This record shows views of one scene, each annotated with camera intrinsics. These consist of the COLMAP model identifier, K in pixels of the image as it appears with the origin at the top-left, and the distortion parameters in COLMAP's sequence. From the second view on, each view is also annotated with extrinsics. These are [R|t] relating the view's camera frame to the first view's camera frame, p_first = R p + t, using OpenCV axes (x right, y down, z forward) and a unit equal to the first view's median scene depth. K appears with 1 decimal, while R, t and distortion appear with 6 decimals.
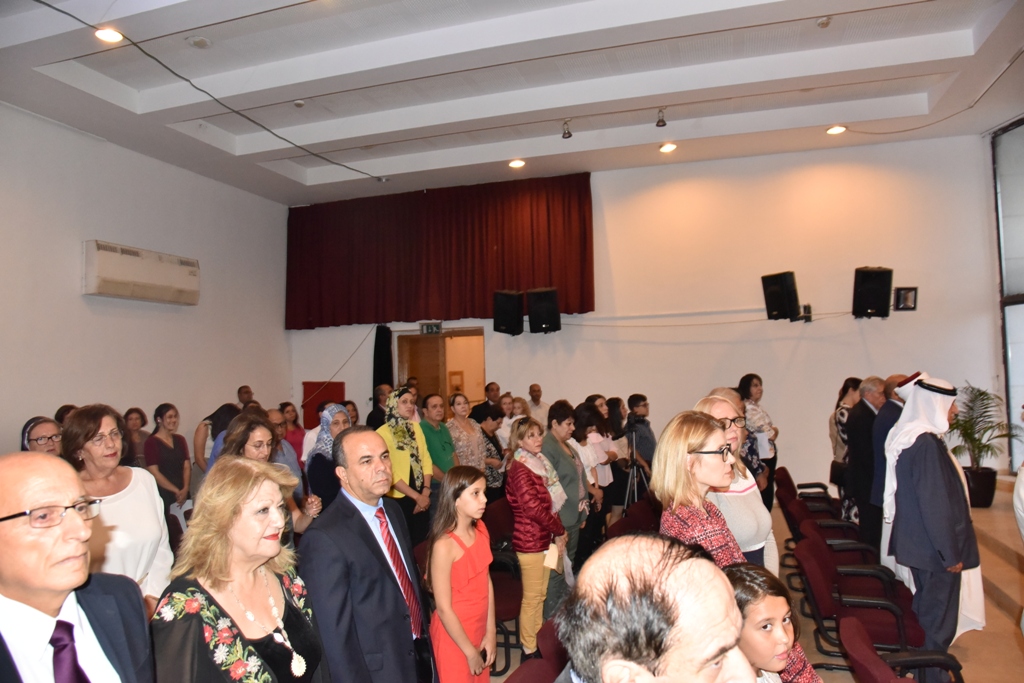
lens RADIAL K [[701.4, 0, 513.4], [0, 701.4, 347.2], [0, 0, 1]] dist [-0.110378, 0.058188]
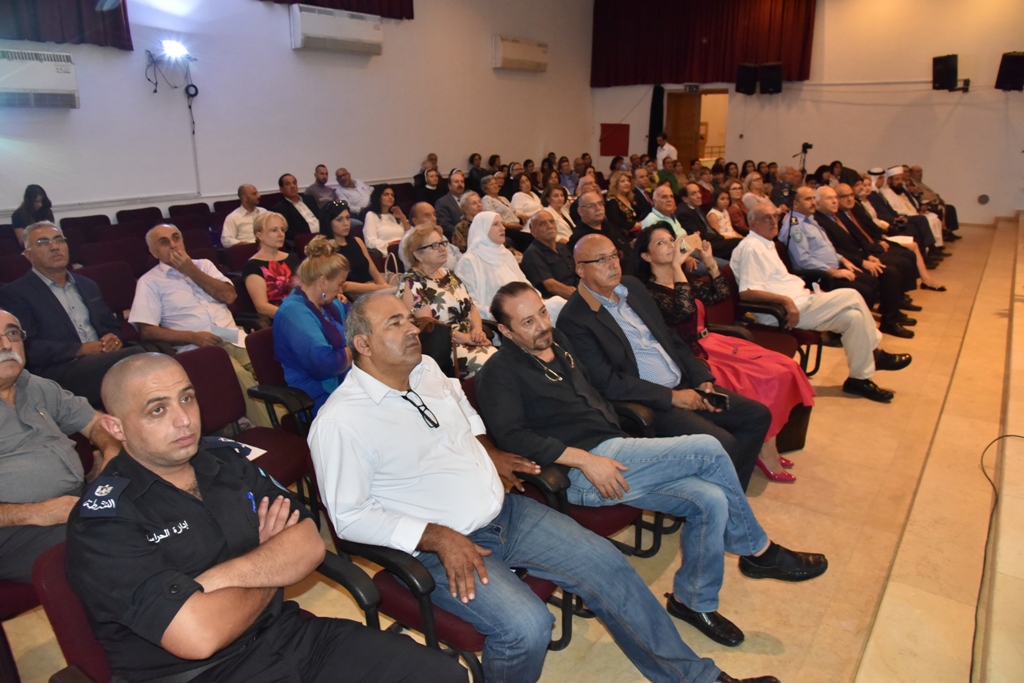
lens RADIAL K [[698.7, 0, 515.1], [0, 698.7, 344.2], [0, 0, 1]] dist [-0.106914, 0.061856]
pose [[0.945330, 0.119622, -0.303385, 0.037056], [-0.009466, 0.939970, 0.341125, -0.011068], [0.325979, -0.319604, 0.889714, -0.673336]]
